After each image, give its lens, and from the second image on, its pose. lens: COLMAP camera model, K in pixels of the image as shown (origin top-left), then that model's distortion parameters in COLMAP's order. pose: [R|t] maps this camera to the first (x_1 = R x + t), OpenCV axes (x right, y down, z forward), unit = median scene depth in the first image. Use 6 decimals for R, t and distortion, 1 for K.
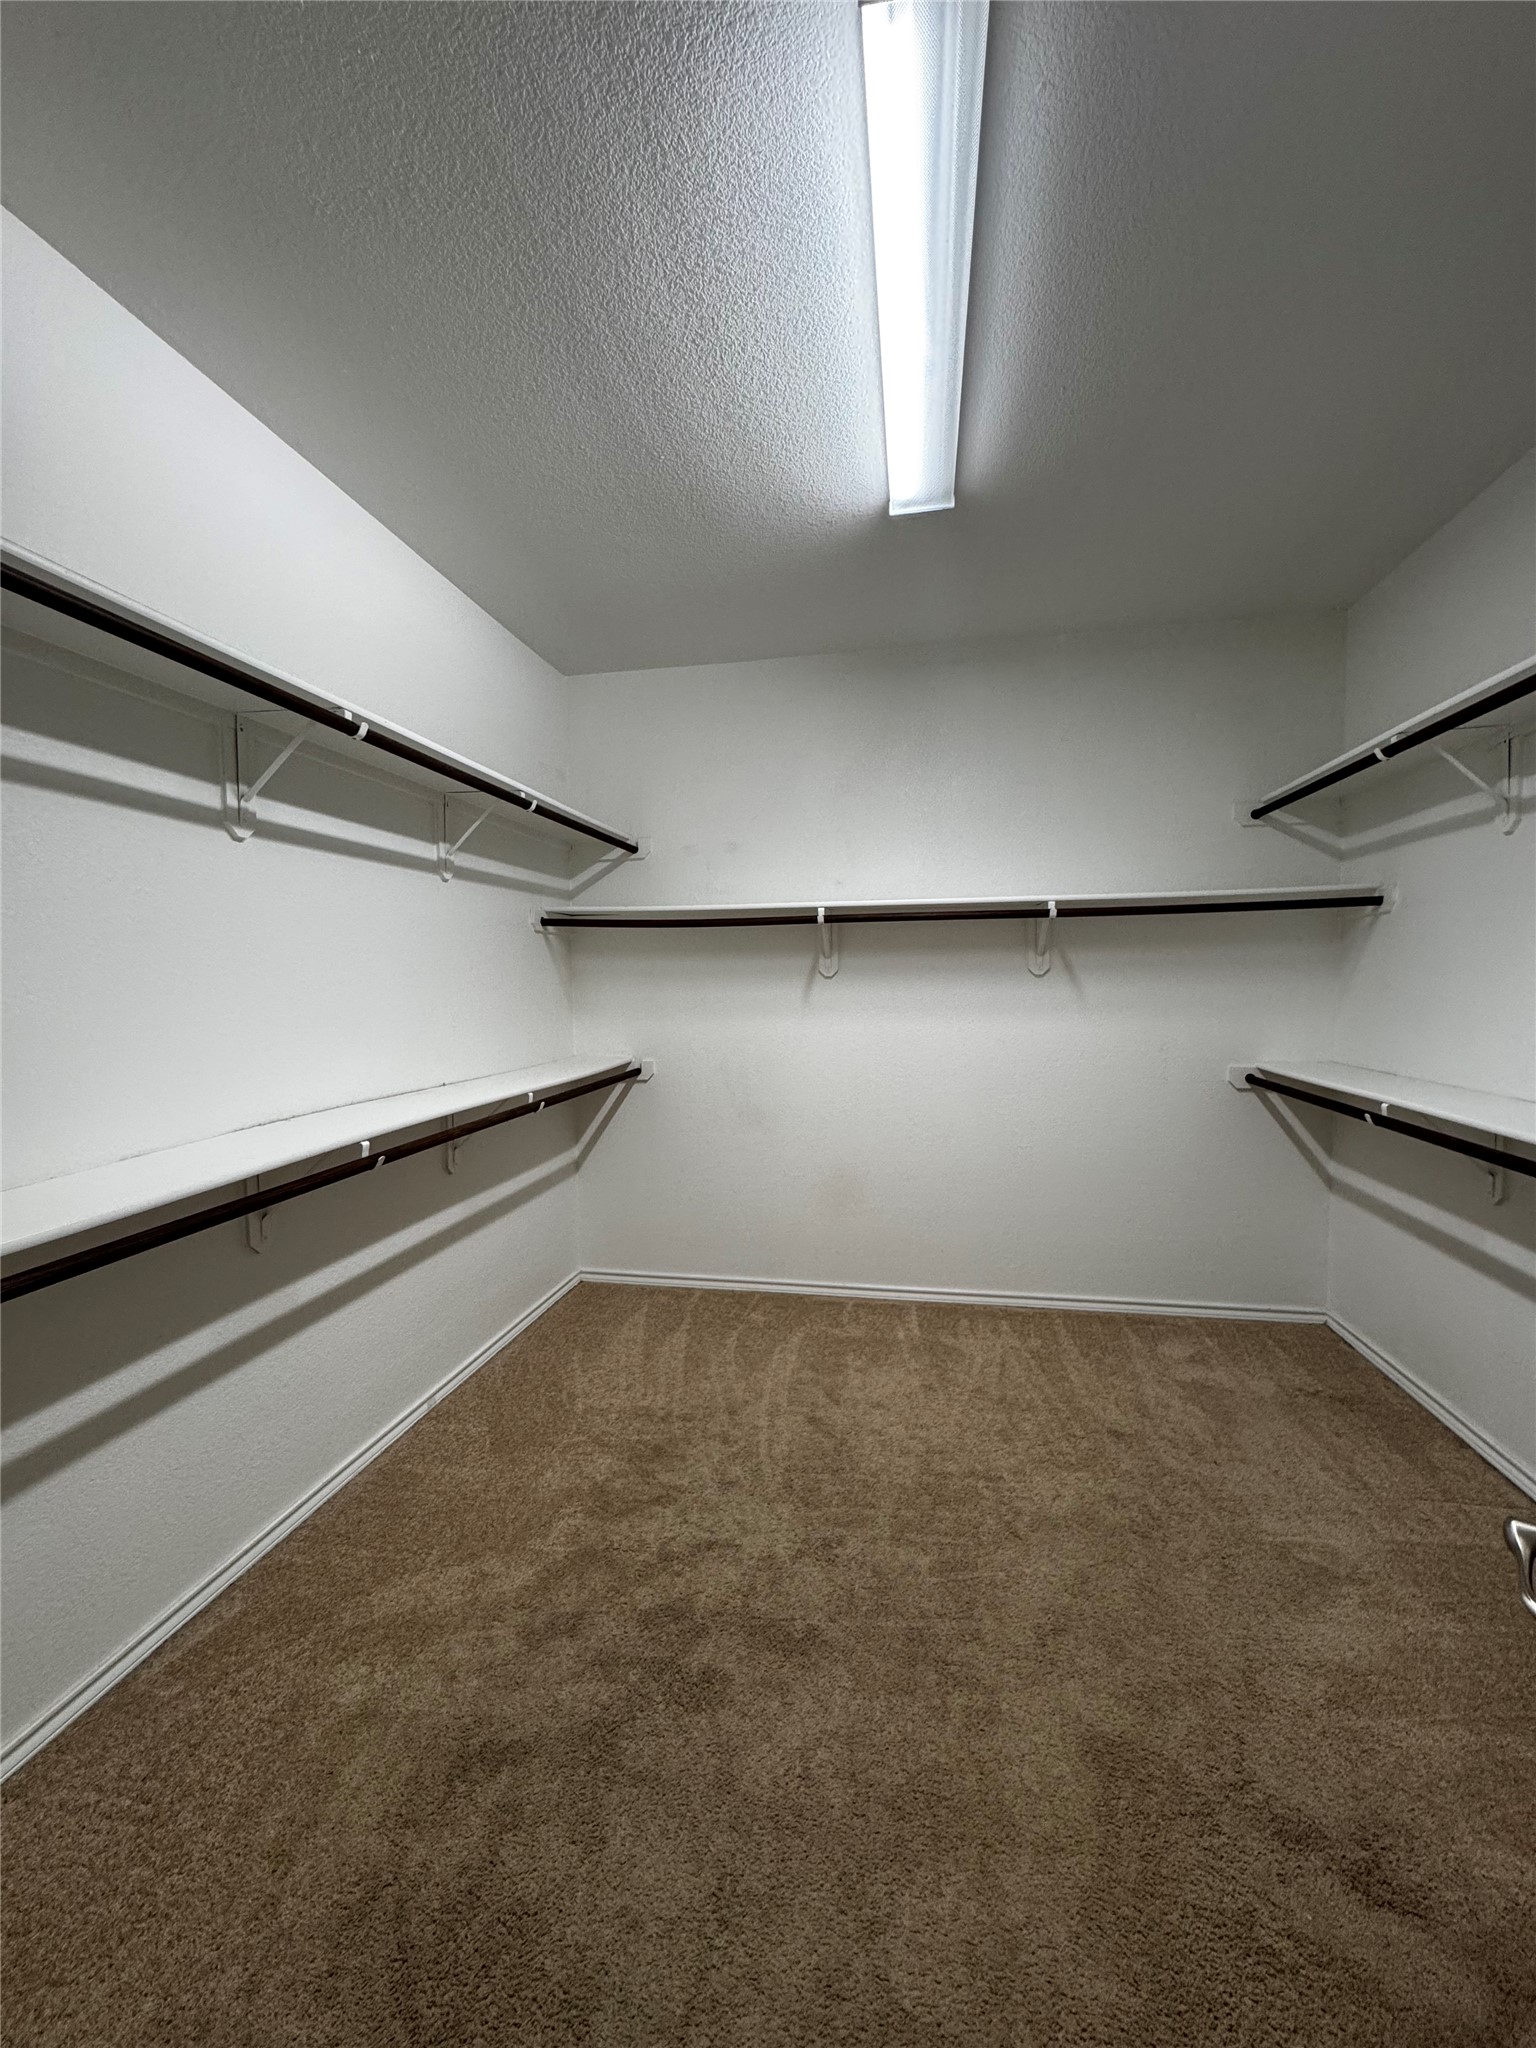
lens RADIAL K [[813.4, 0, 770.1], [0, 813.4, 1024.2], [0, 0, 1]] dist [-0.002990, 0.000329]
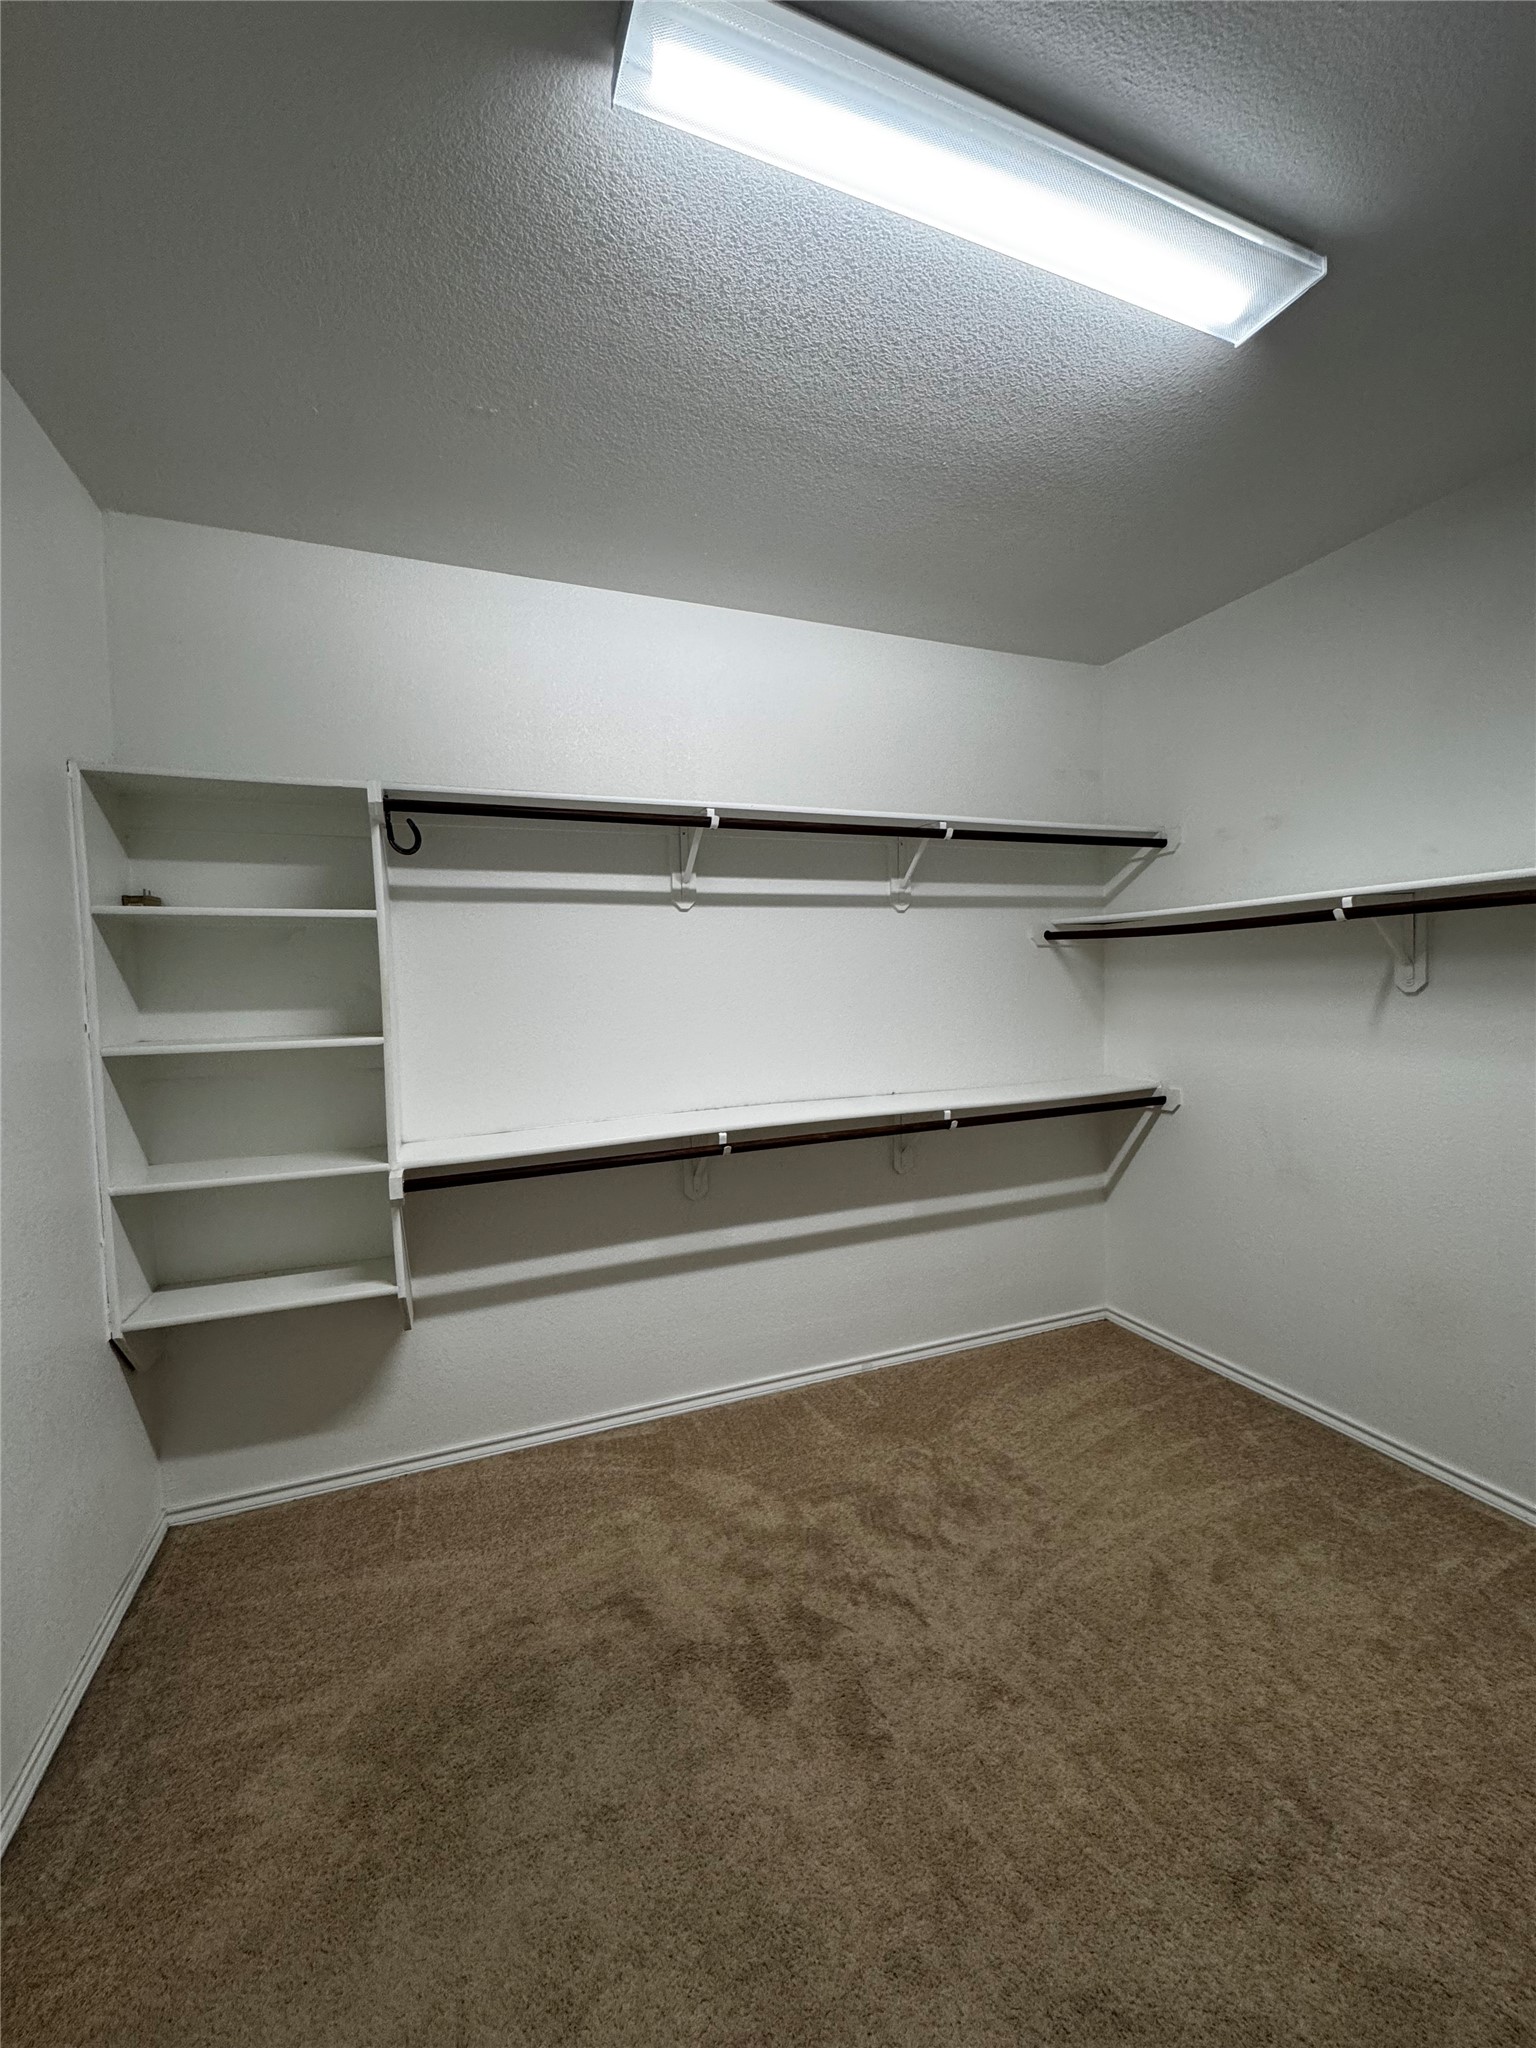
lens RADIAL K [[813.4, 0, 770.0], [0, 813.4, 1024.4], [0, 0, 1]] dist [-0.002990, 0.000329]
pose [[0.538830, 0.037536, -0.841578, 0.539894], [-0.024316, 0.999284, 0.029002, -0.059597], [0.842063, 0.004837, 0.539357, 0.295679]]
